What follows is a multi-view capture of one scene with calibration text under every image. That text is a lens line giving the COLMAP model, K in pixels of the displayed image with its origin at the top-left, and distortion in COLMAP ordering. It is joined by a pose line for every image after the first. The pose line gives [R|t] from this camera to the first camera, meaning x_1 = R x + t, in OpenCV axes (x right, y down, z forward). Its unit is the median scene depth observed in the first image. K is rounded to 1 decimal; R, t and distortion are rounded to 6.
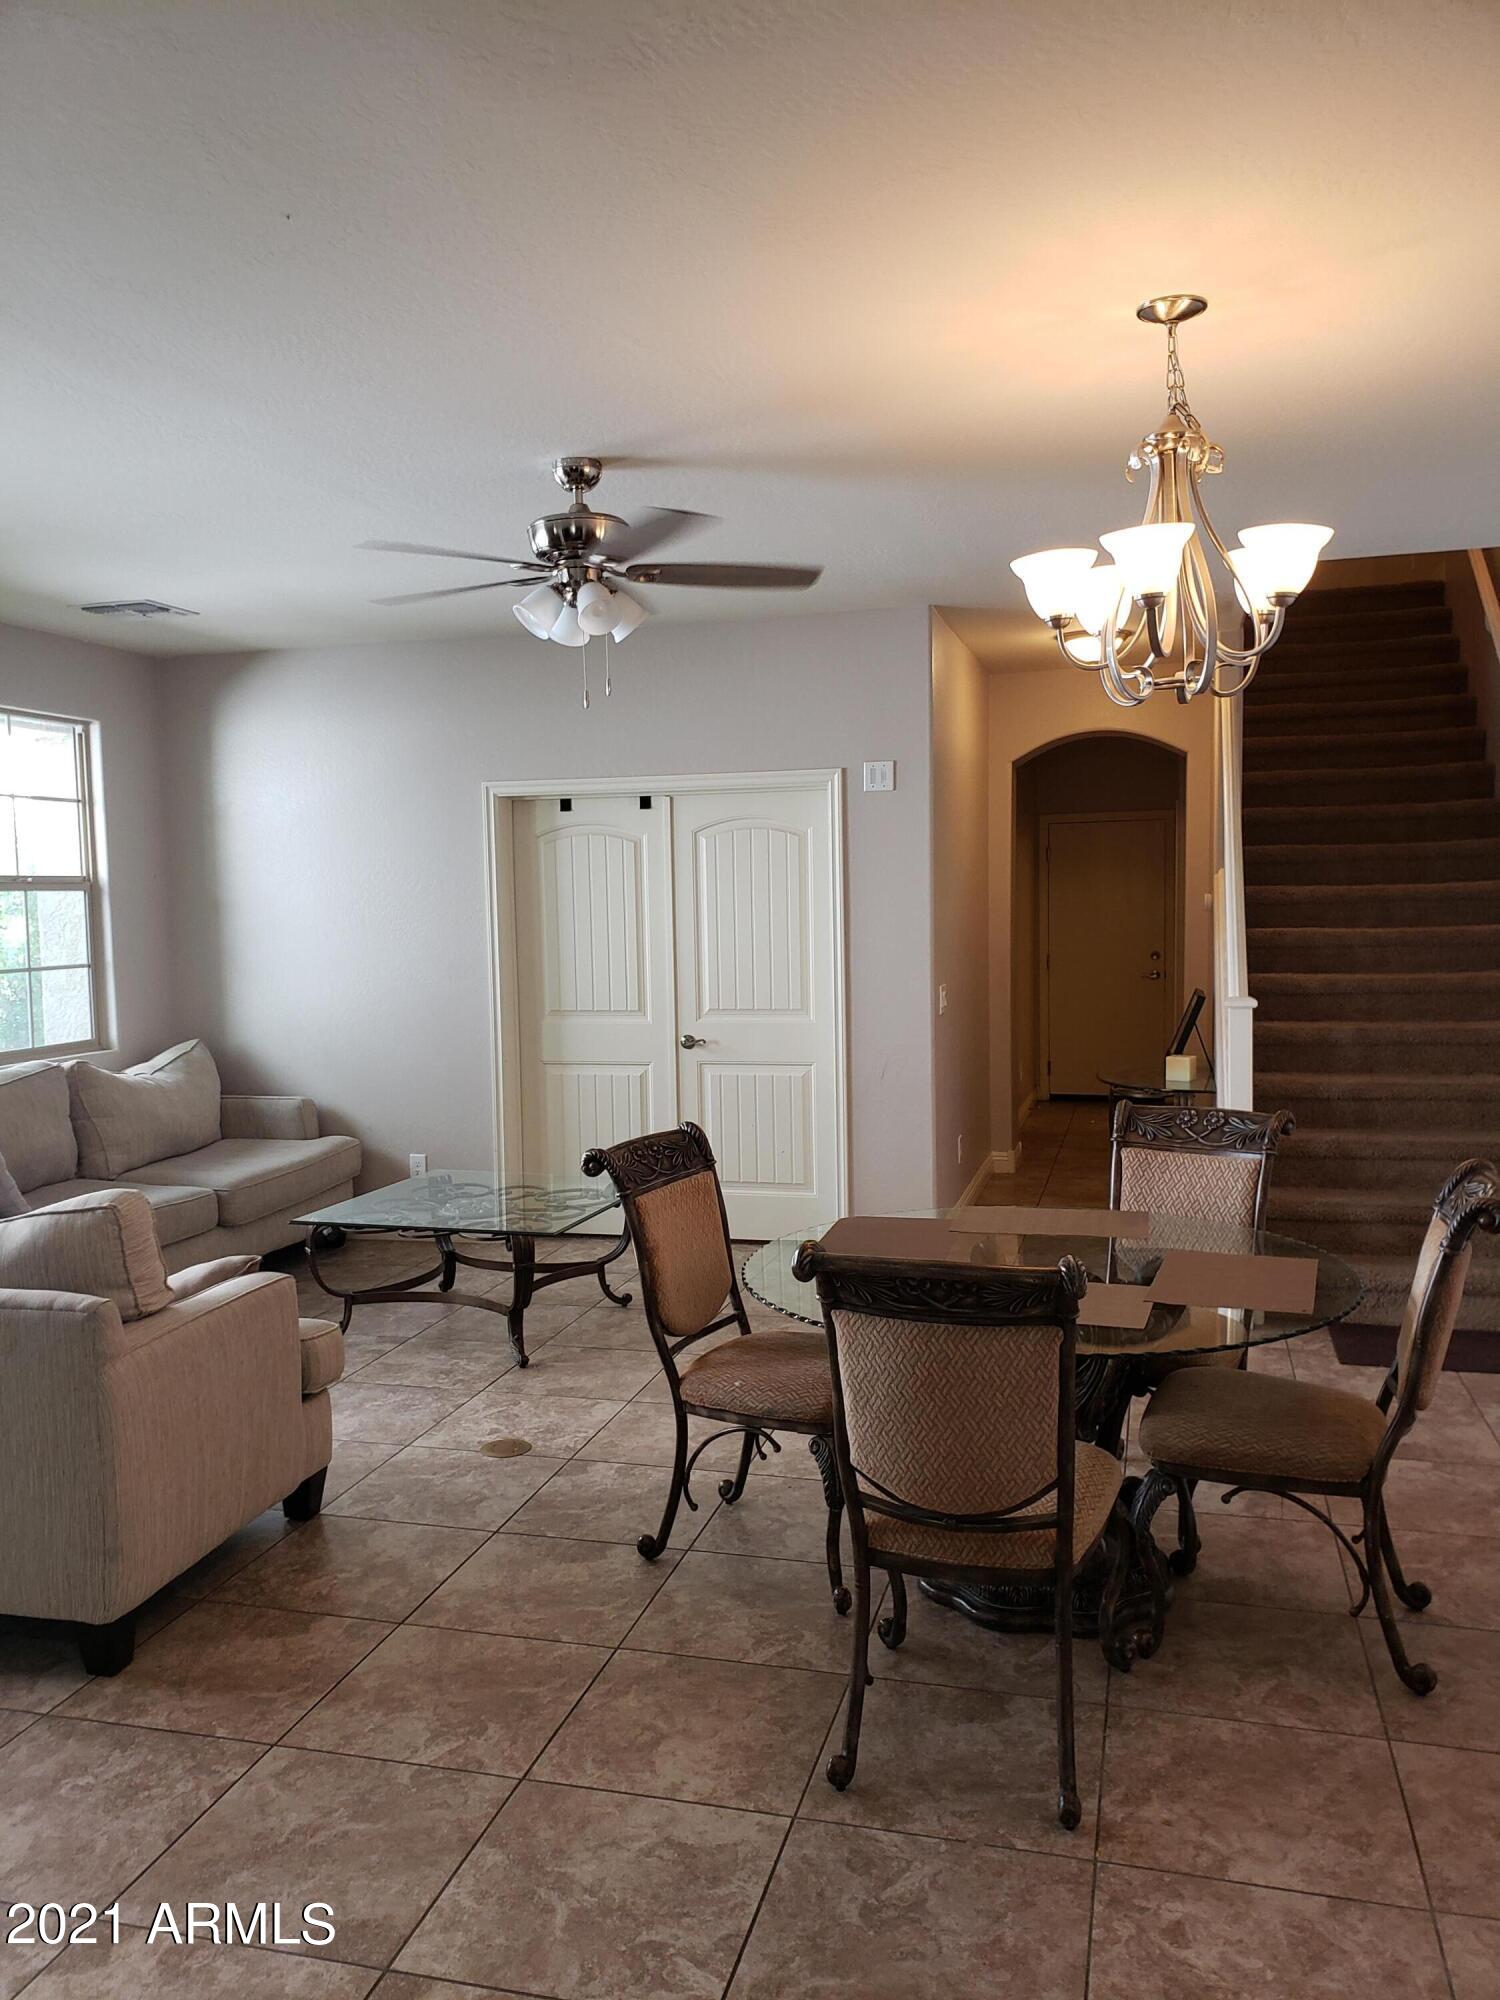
lens RADIAL K [[1540.5, 0, 750.5], [0, 1540.5, 1002.3], [0, 0, 1]] dist [0.021608, 0.014935]
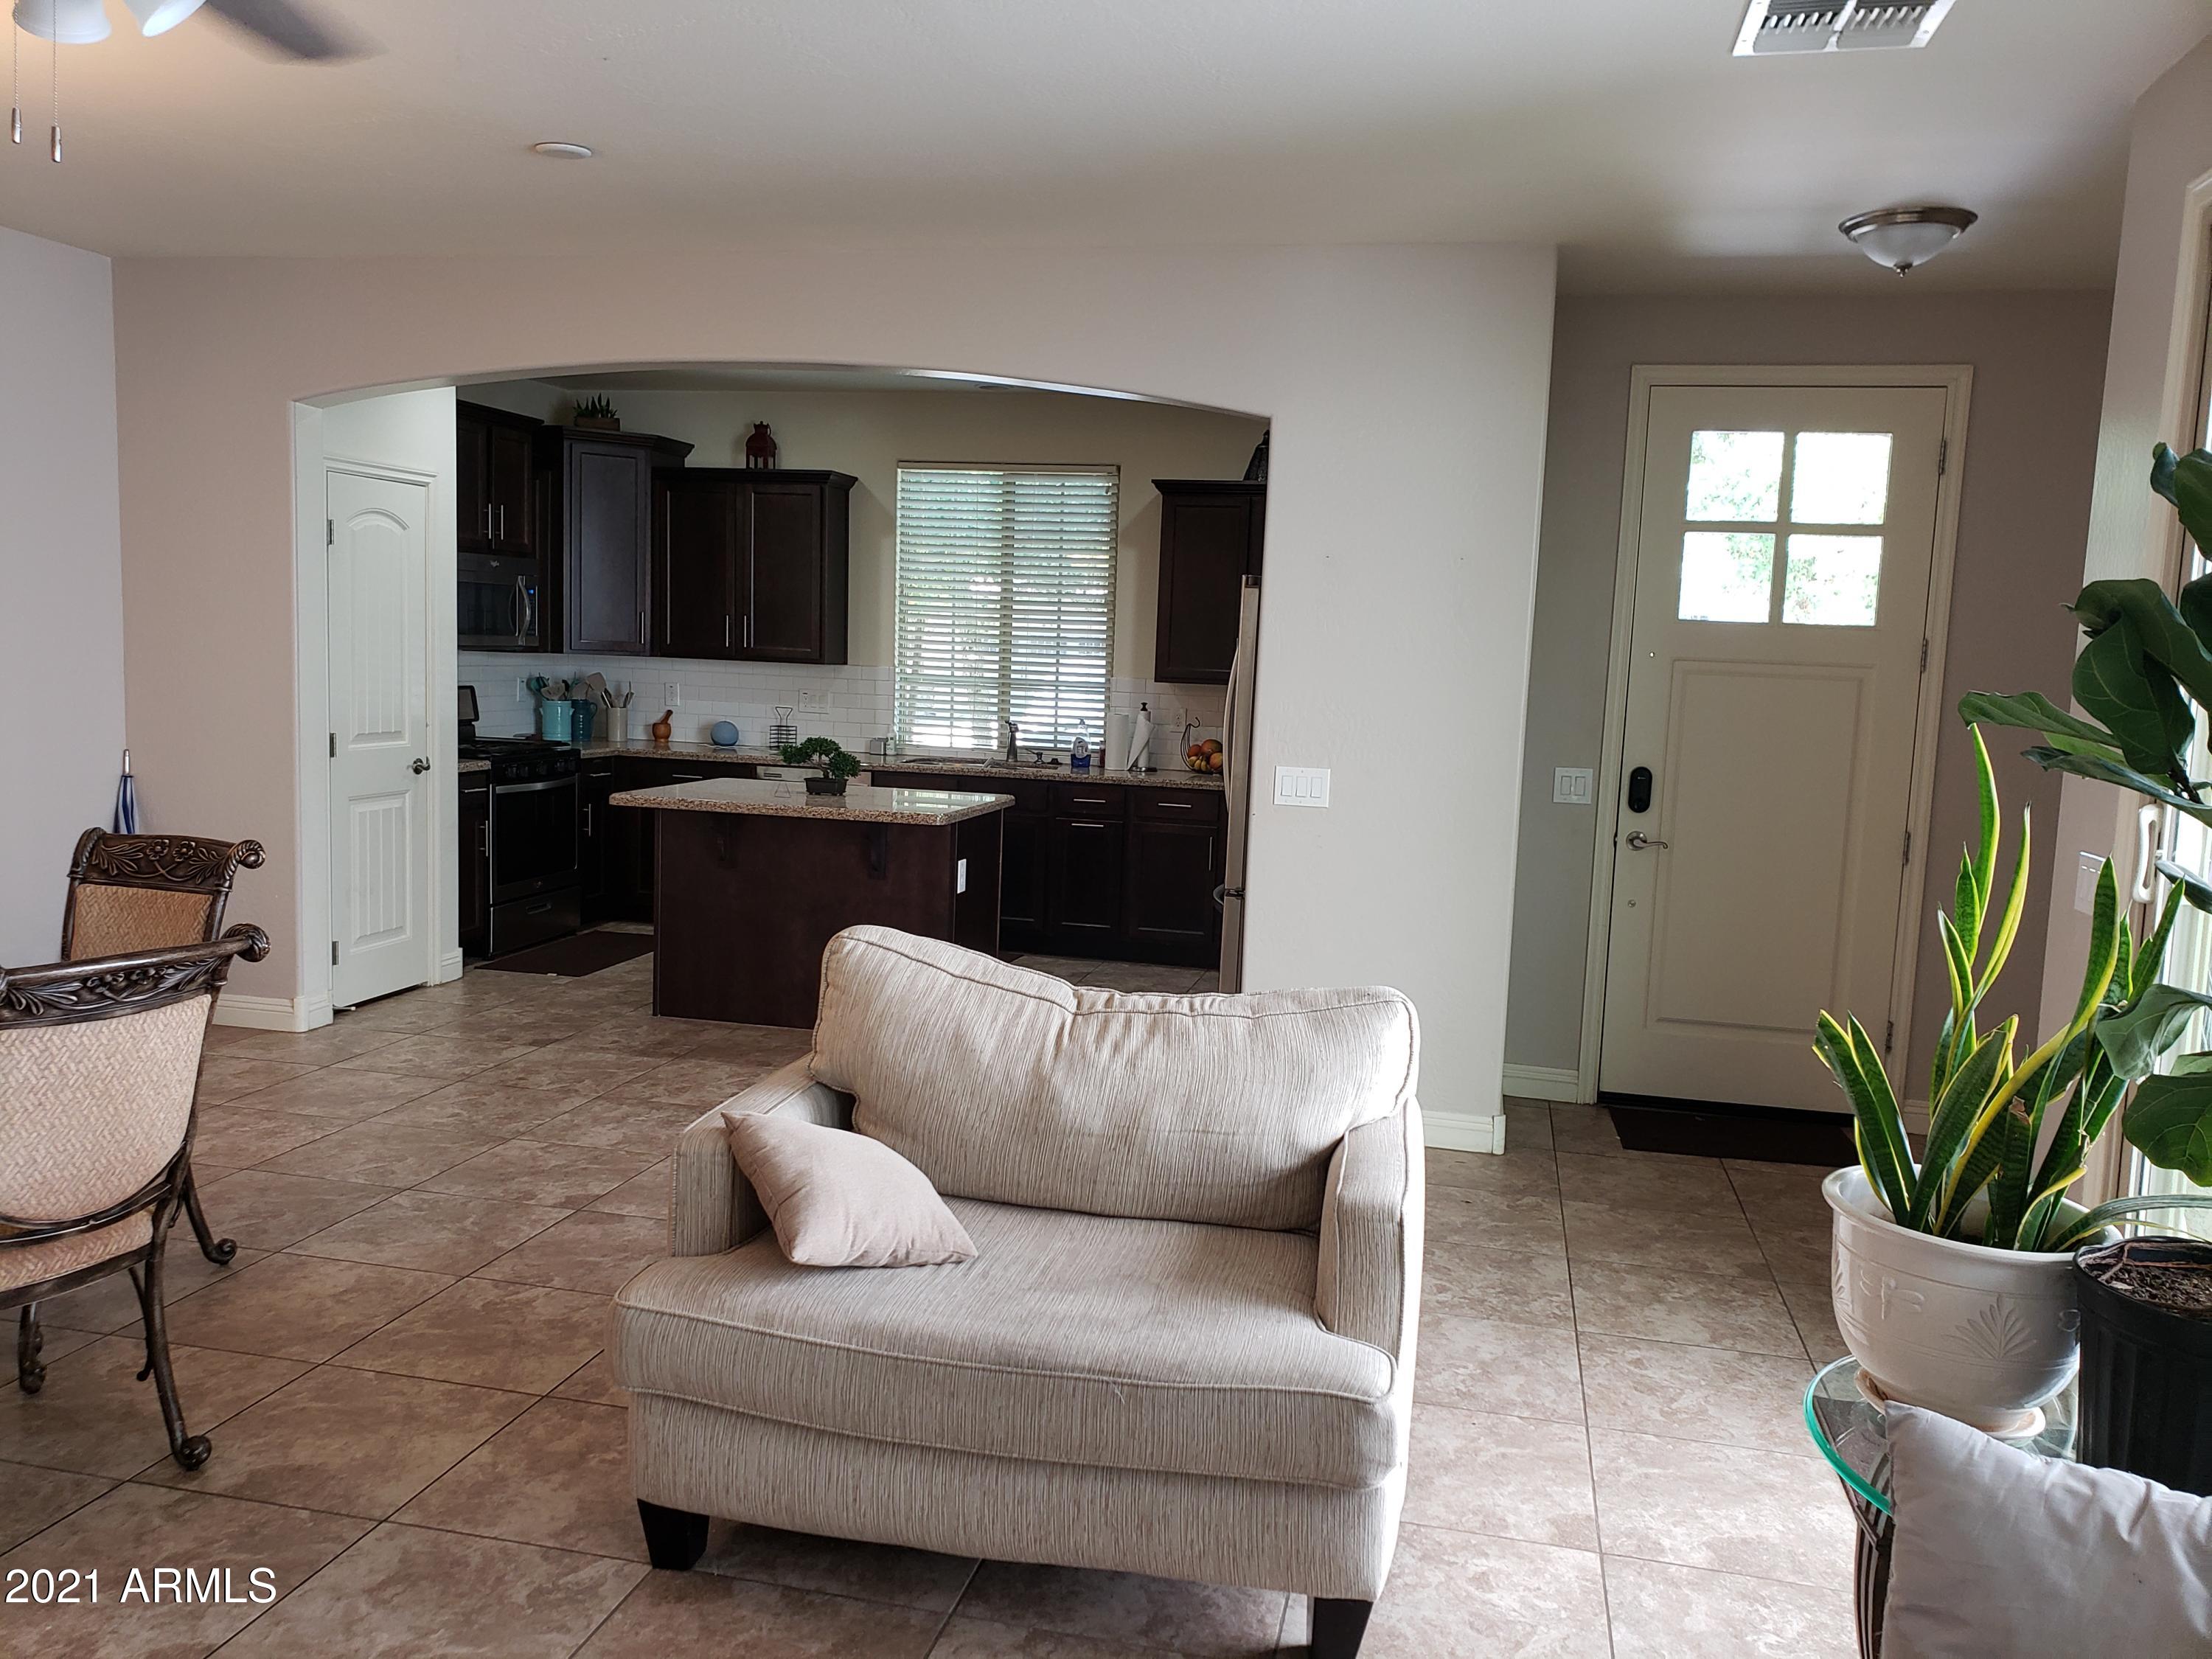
lens RADIAL K [[1703.8, 0, 1113.7], [0, 1703.8, 826.6], [0, 0, 1]] dist [0.021608, 0.014935]
pose [[-0.998987, -0.017145, -0.041601, -0.550755], [-0.024100, 0.984640, 0.172927, -0.115330], [0.037997, 0.173755, -0.984056, 2.092928]]
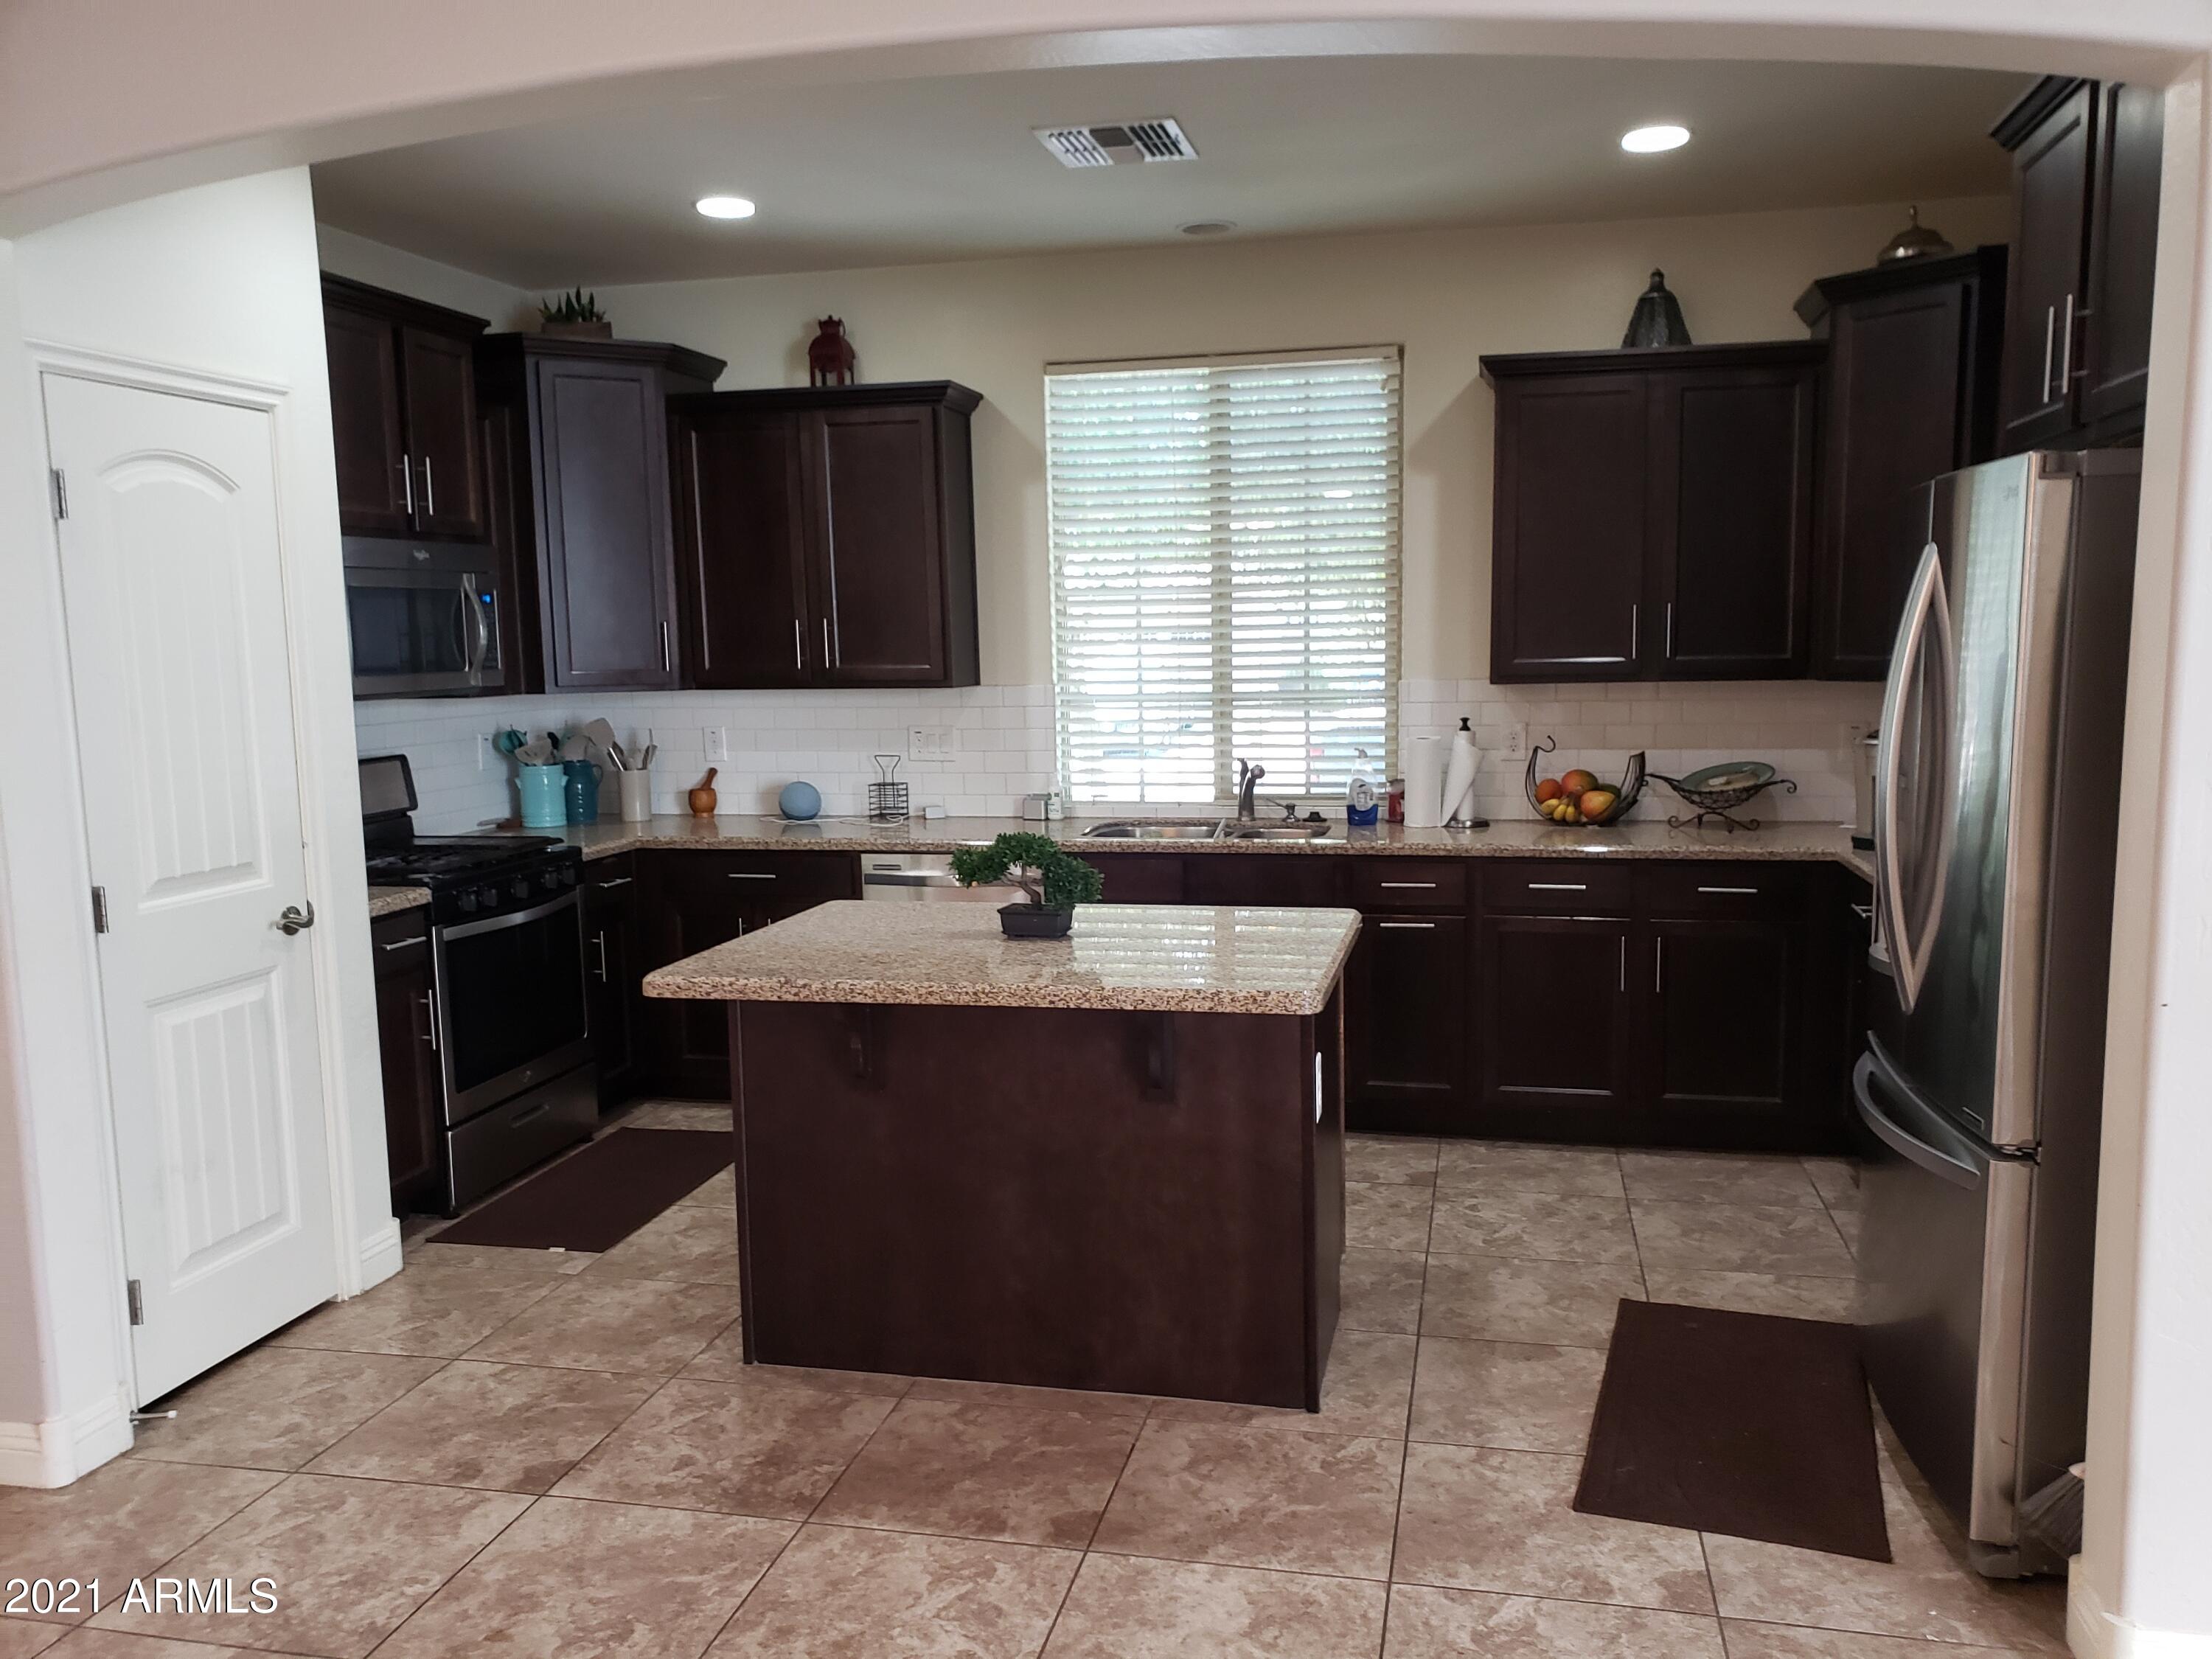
lens RADIAL K [[1703.8, 0, 1102.6], [0, 1703.8, 844.8], [0, 0, 1]] dist [0.021608, 0.014935]
pose [[-0.998658, 0.040487, -0.032298, -0.295323], [0.033637, 0.981219, 0.189940, -0.057076], [0.039381, 0.188598, -0.981264, 1.122440]]
